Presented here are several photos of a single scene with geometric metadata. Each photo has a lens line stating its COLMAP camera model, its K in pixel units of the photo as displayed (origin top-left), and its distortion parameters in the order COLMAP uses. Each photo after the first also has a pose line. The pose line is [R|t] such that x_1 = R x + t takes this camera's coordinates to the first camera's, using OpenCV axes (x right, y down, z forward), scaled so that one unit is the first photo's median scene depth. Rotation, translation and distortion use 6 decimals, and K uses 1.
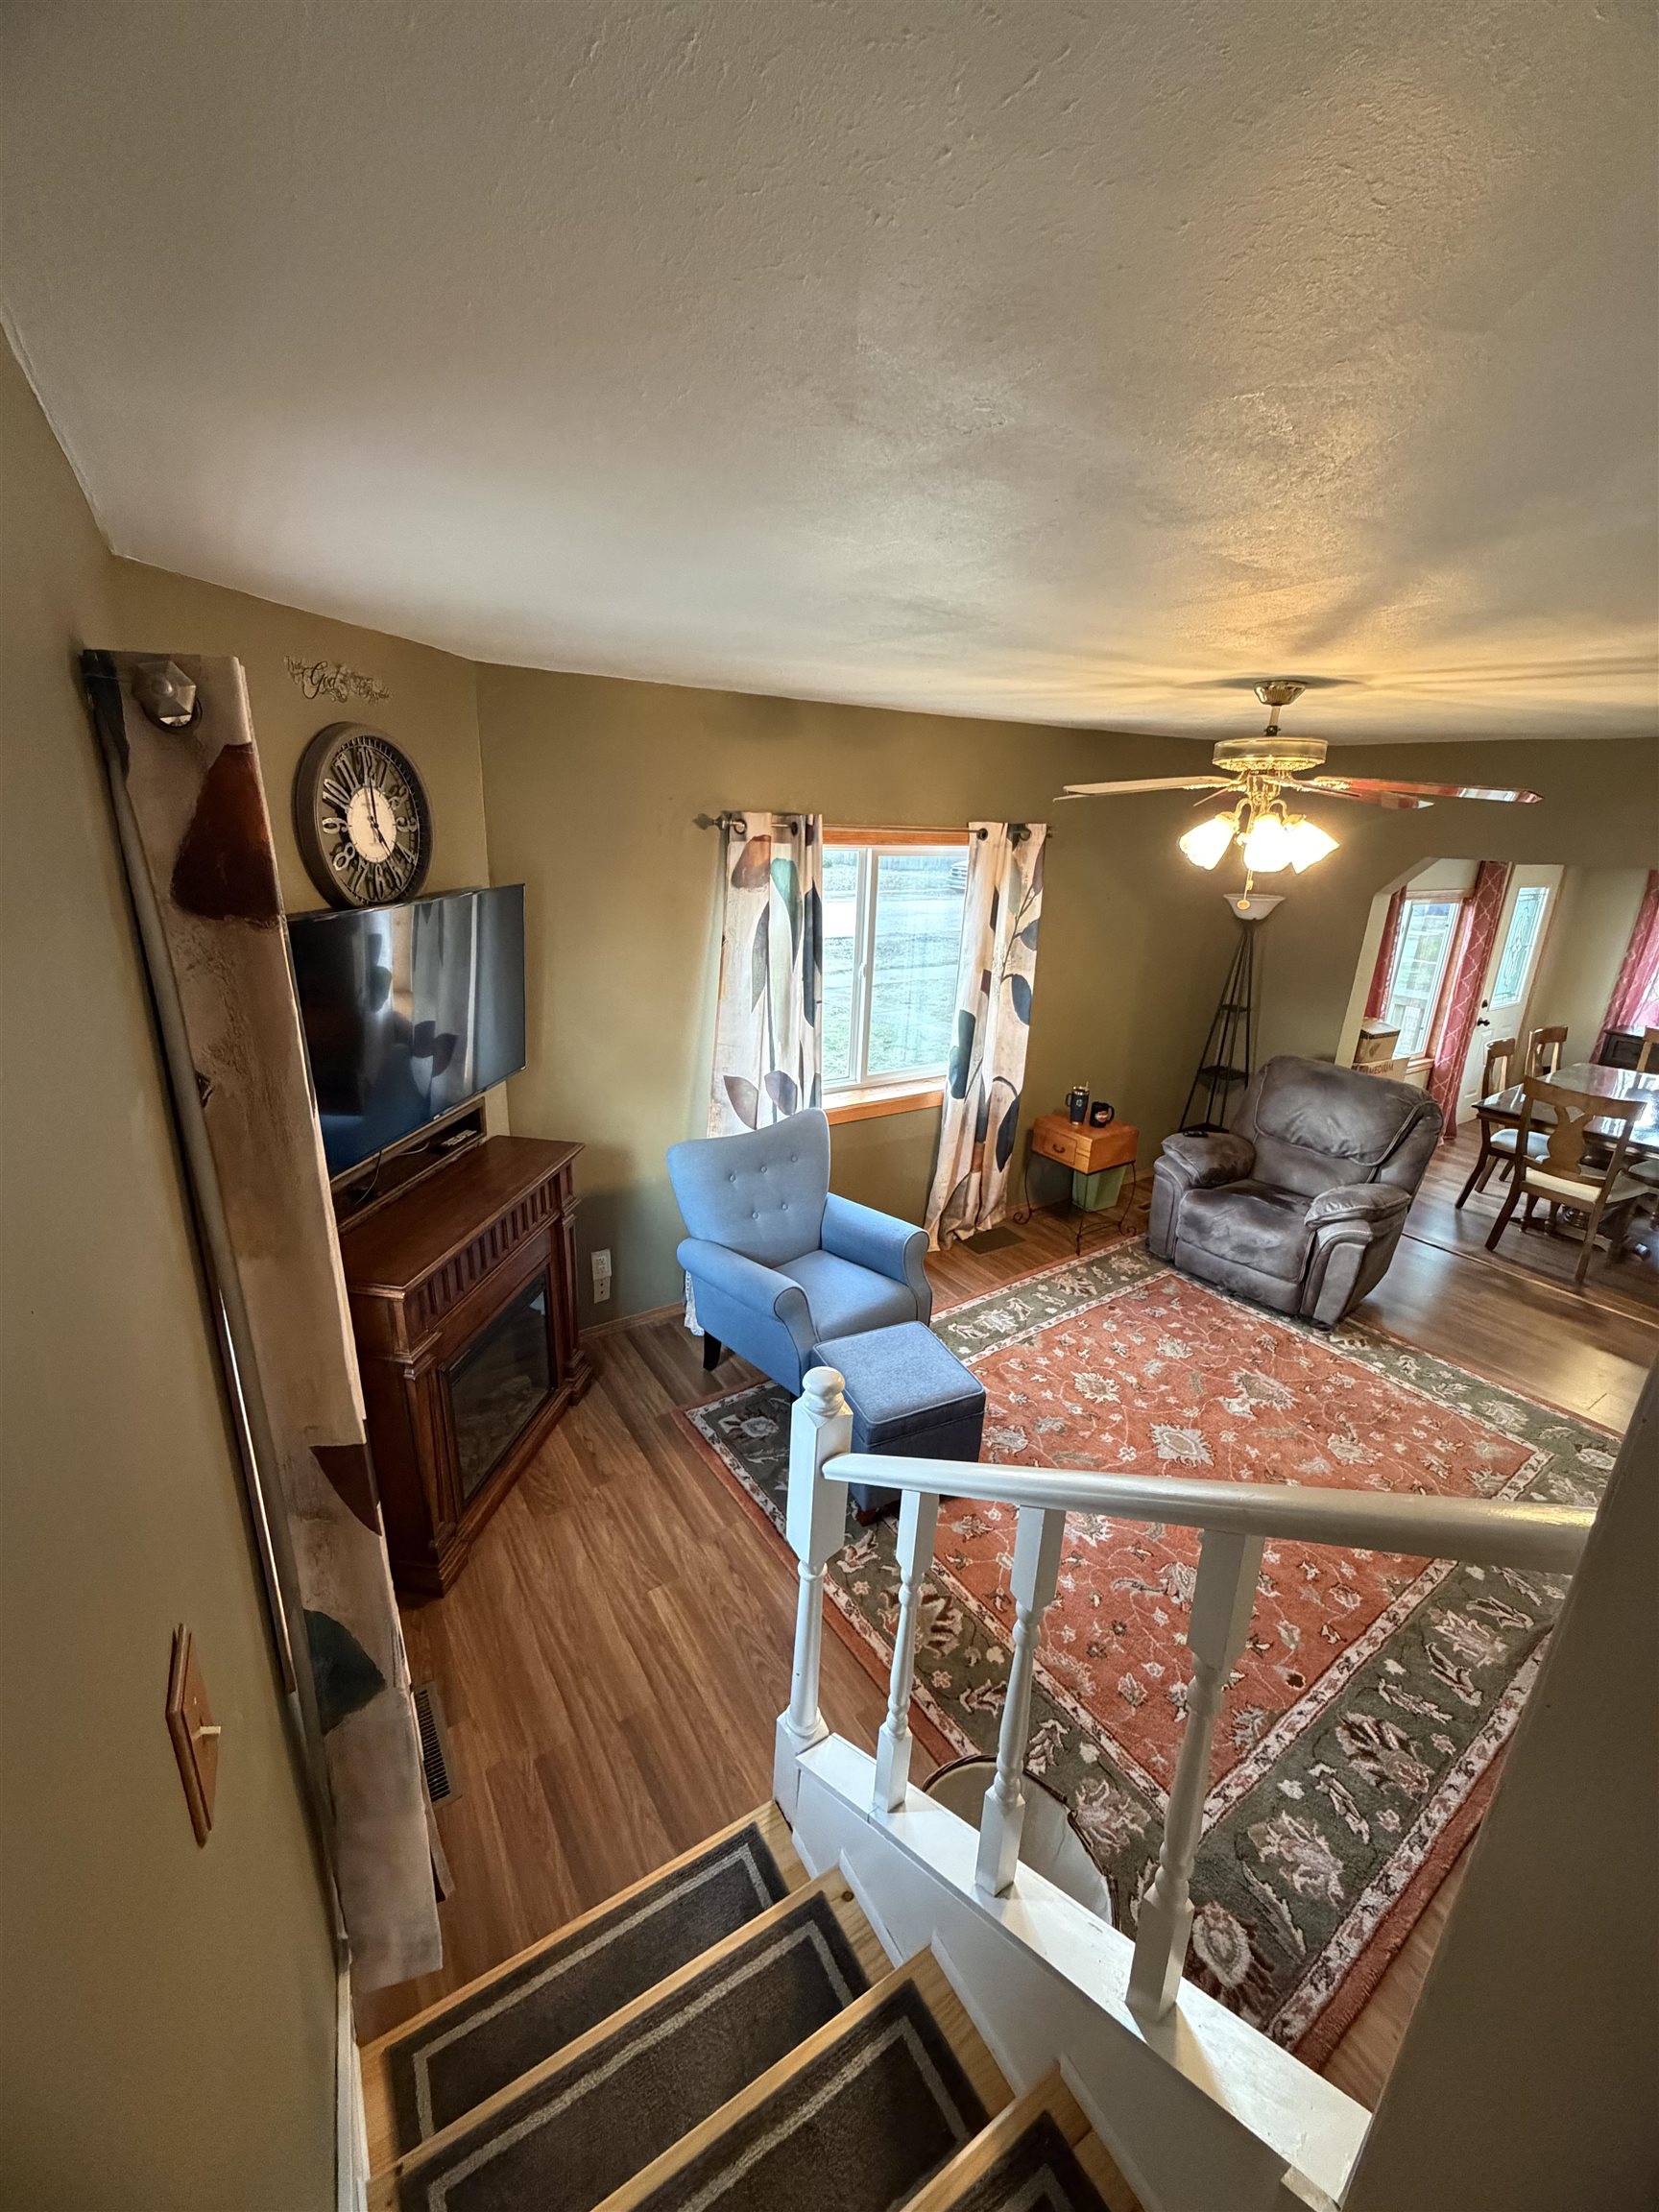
lens RADIAL K [[890.0, 0, 831.9], [0, 890.0, 1106.2], [0, 0, 1]] dist [-0.008718, 0.000075]
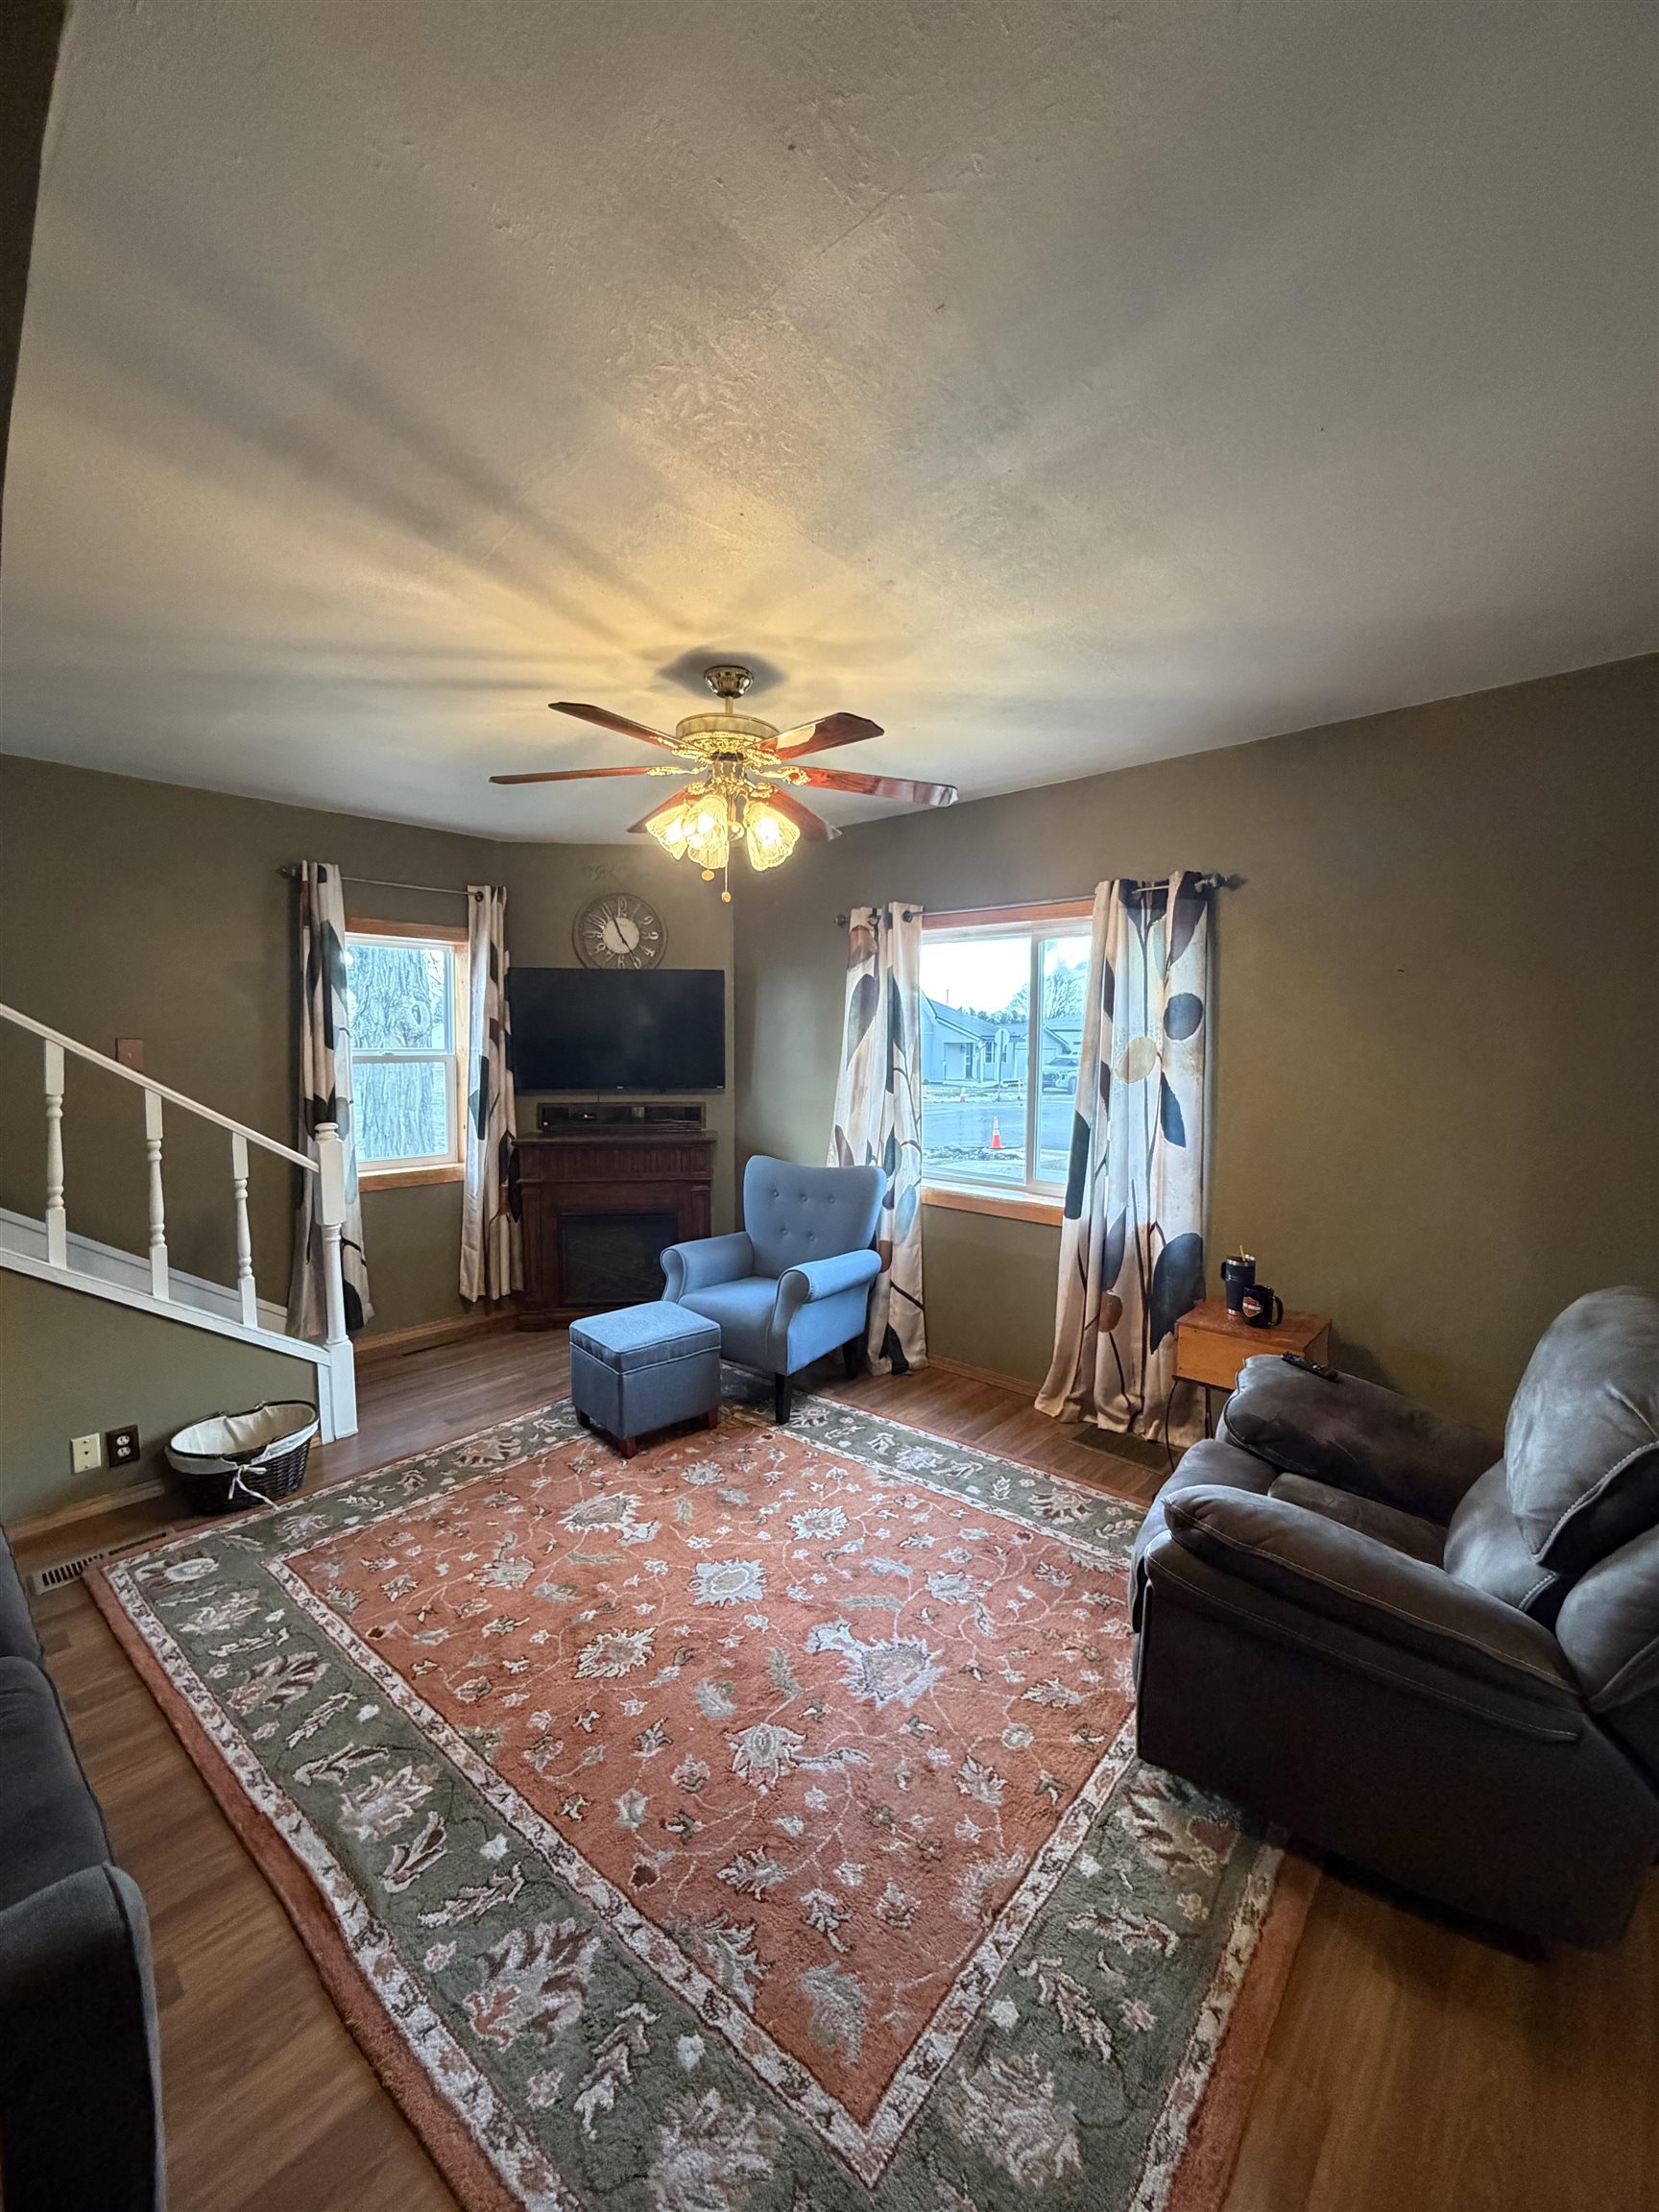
lens RADIAL K [[890.0, 0, 840.2], [0, 890.0, 1091.5], [0, 0, 1]] dist [-0.008718, 0.000075]
pose [[0.265566, 0.034848, -0.963463, 1.600905], [-0.305766, 0.950799, -0.049890, -0.028986], [0.914321, 0.307843, 0.263155, 1.038706]]
